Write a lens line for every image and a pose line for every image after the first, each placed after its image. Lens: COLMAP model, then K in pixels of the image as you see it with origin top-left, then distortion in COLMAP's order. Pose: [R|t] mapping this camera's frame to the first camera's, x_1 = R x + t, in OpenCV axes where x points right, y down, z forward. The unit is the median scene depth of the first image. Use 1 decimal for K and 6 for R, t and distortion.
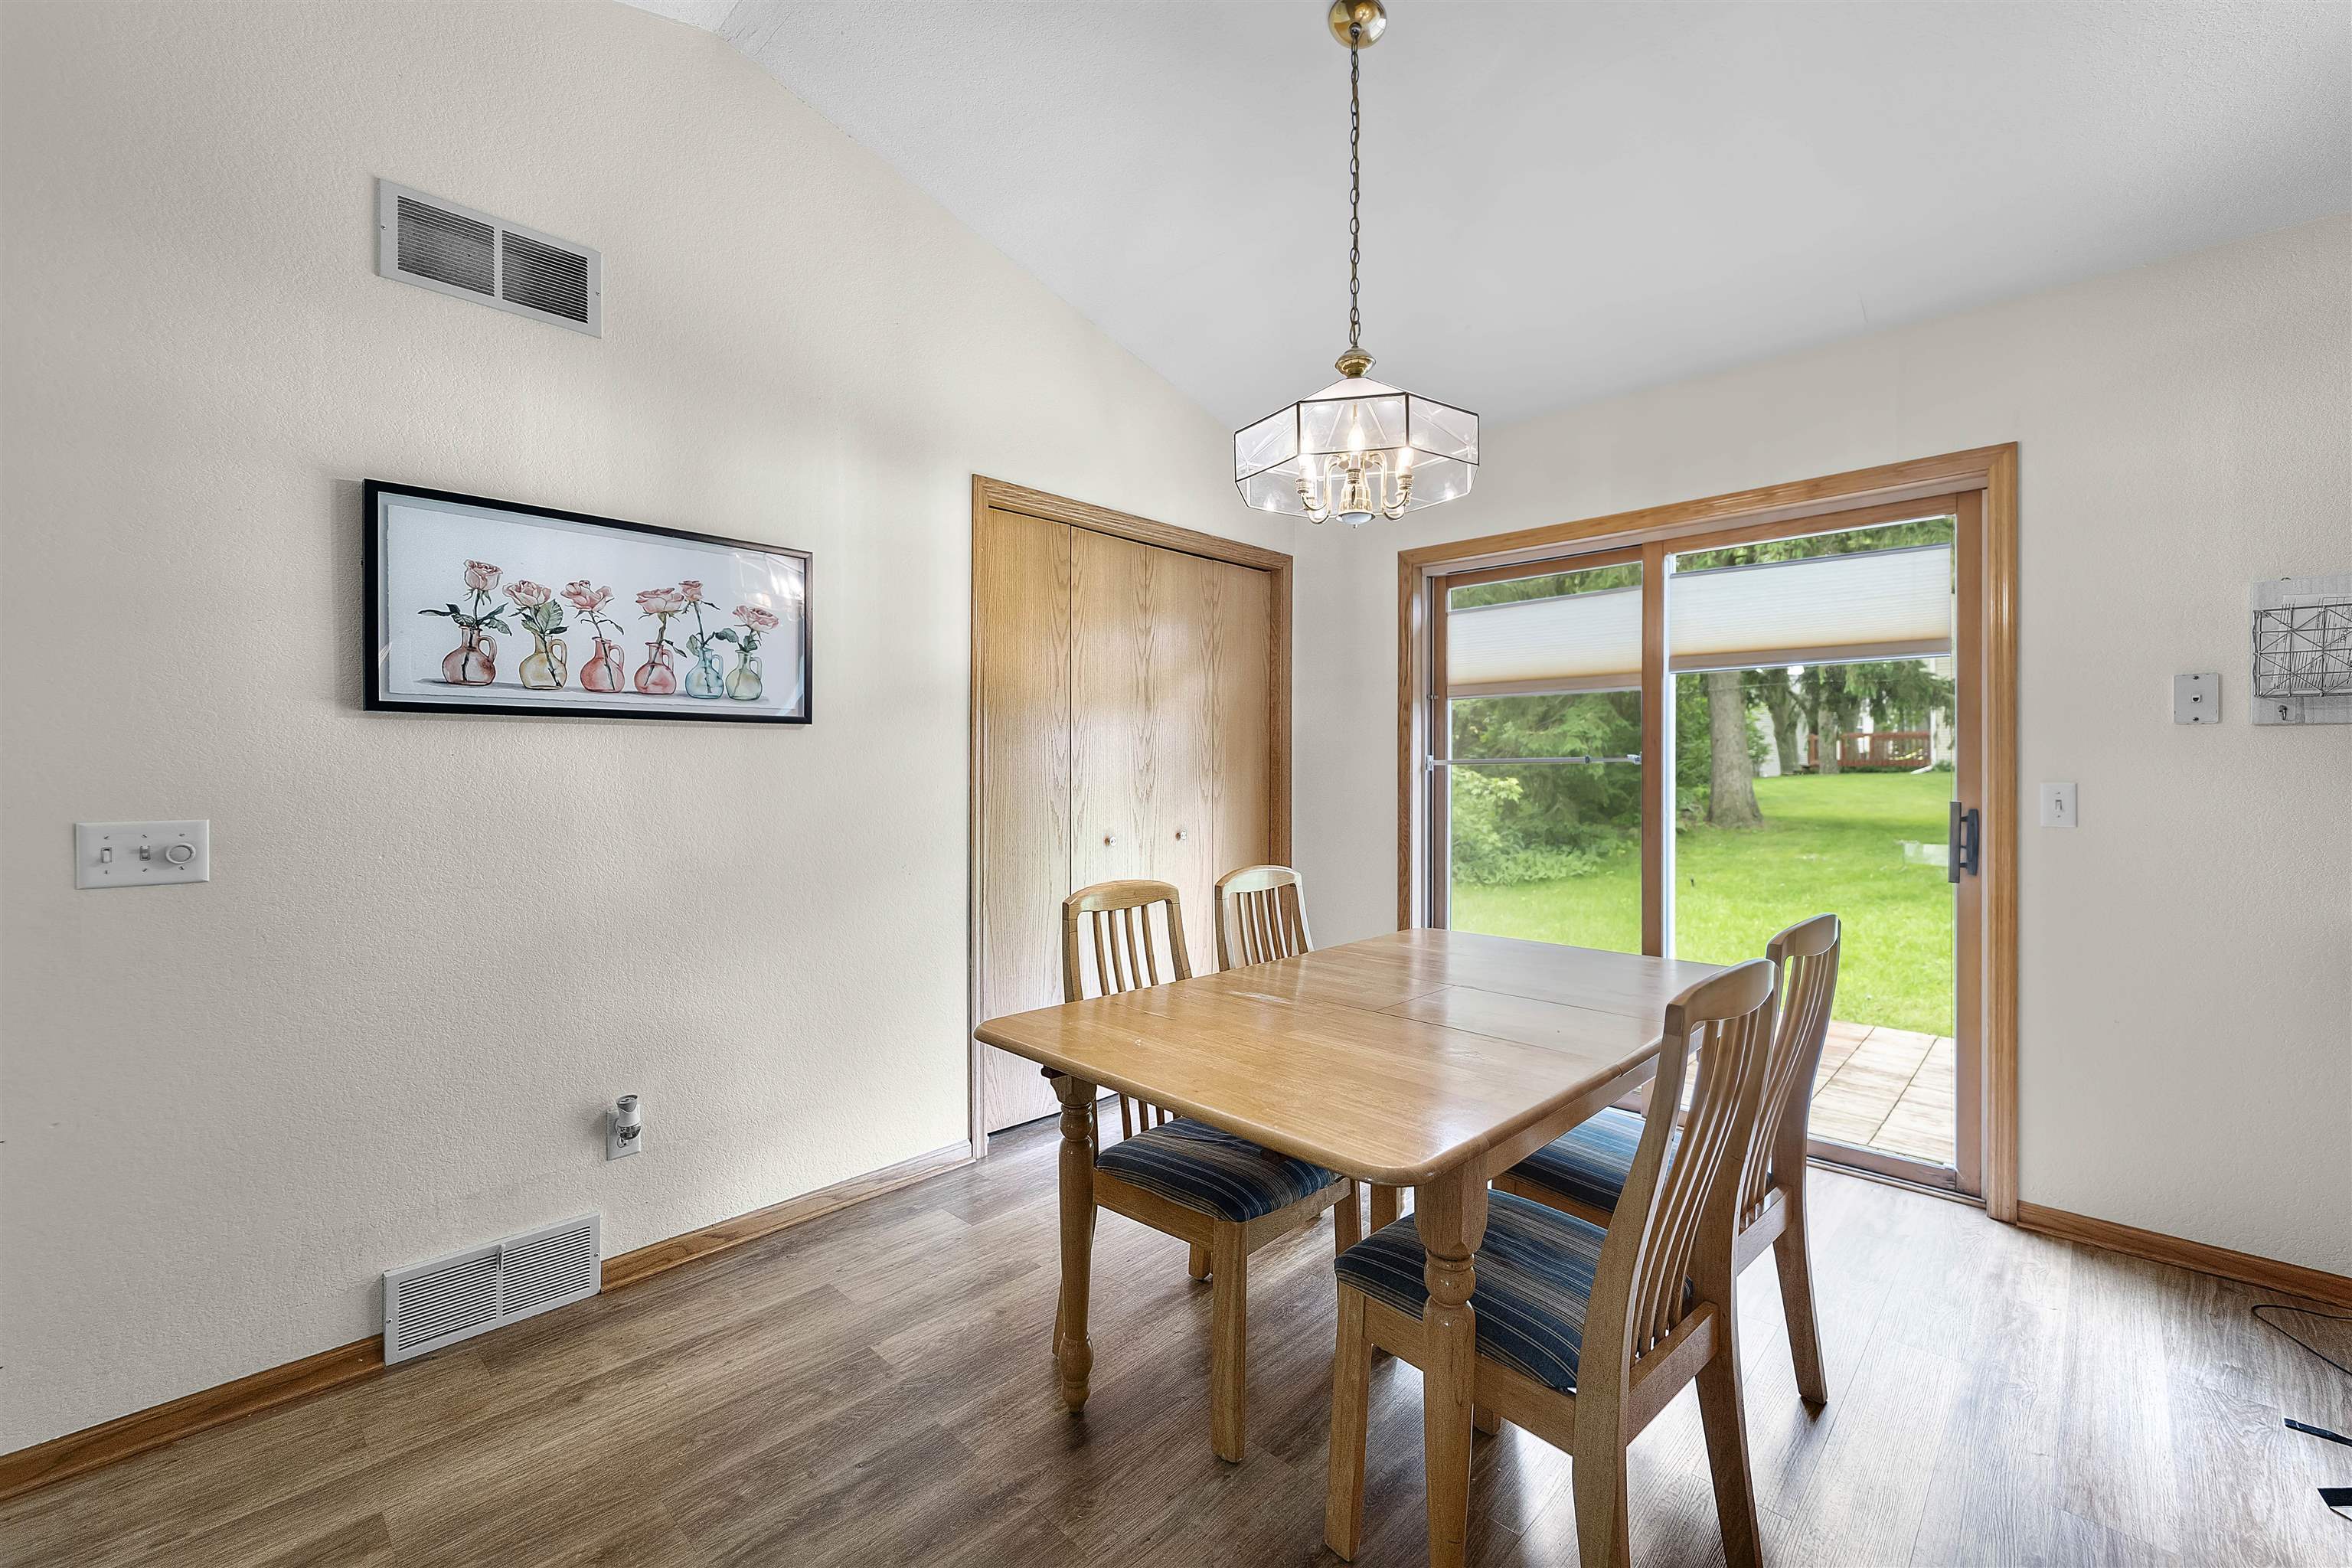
lens RADIAL K [[938.3, 0, 1183.0], [0, 938.3, 765.8], [0, 0, 1]] dist [0.001974, 0.000817]
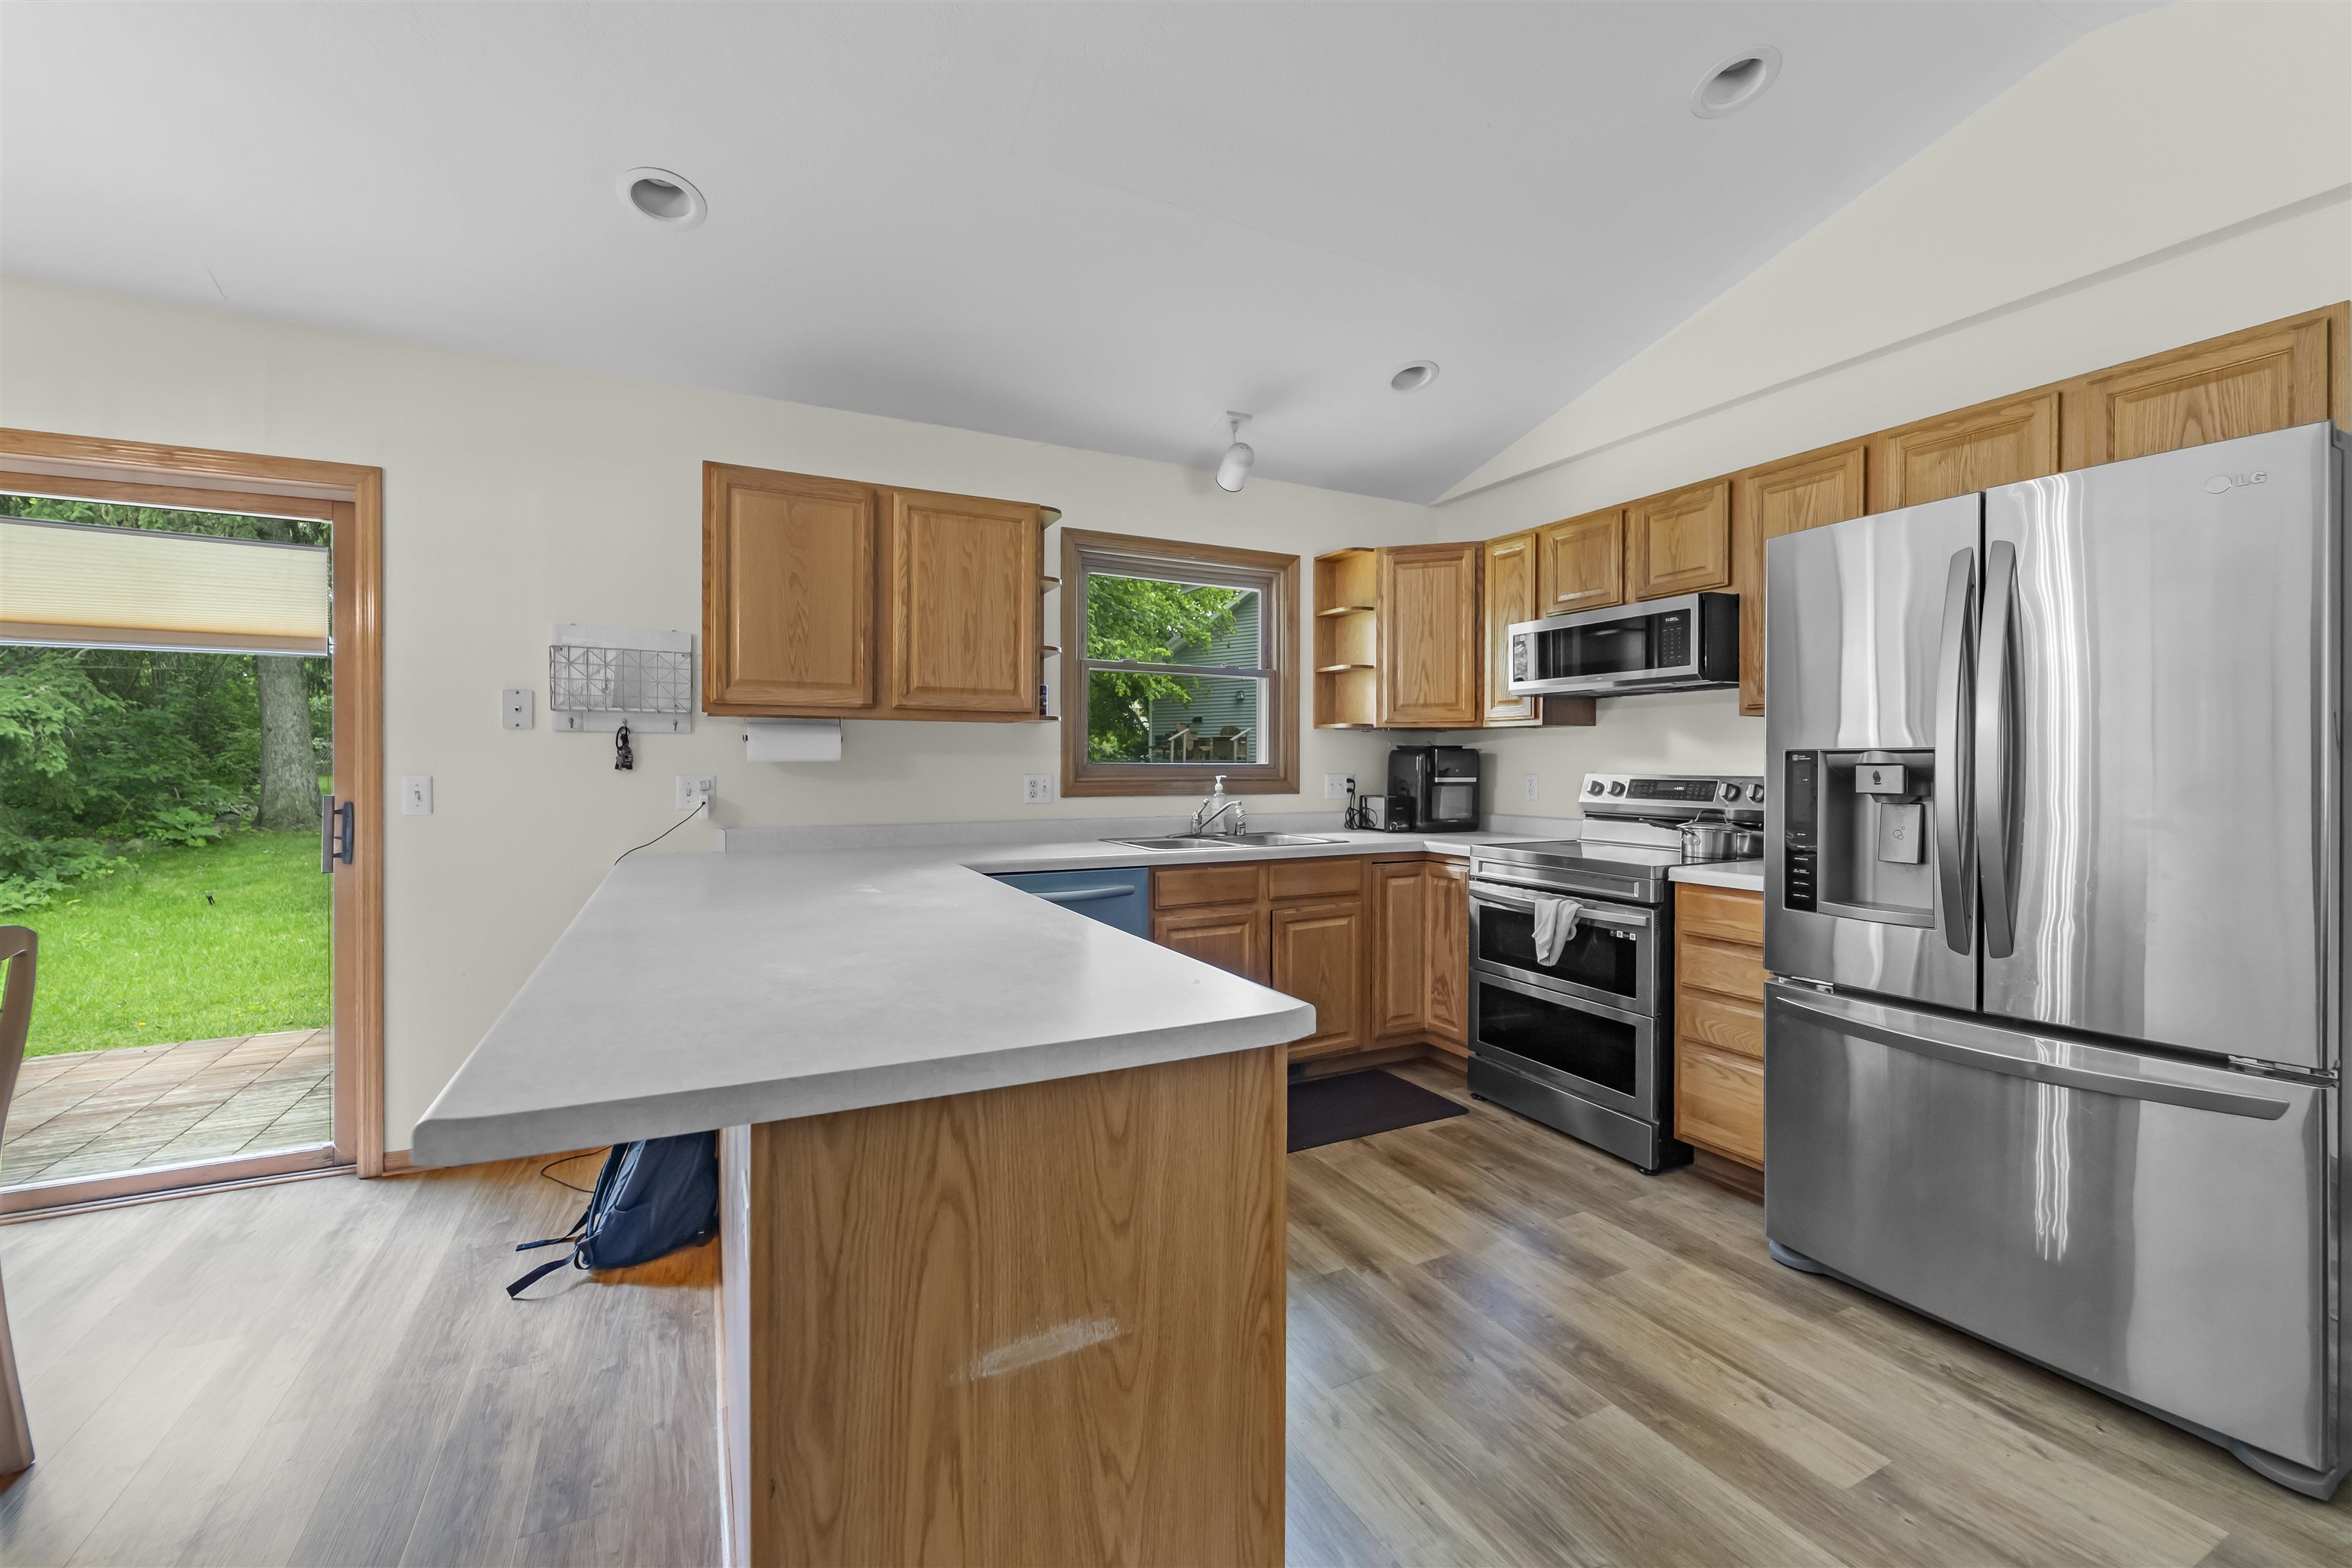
lens RADIAL K [[938.3, 0, 1183.0], [0, 938.3, 765.8], [0, 0, 1]] dist [0.001974, 0.000817]
pose [[0.340959, -0.001034, 0.940078, 0.201561], [-0.004493, 0.999986, 0.002729, -0.001251], [-0.940068, -0.005154, 0.340949, -0.324859]]
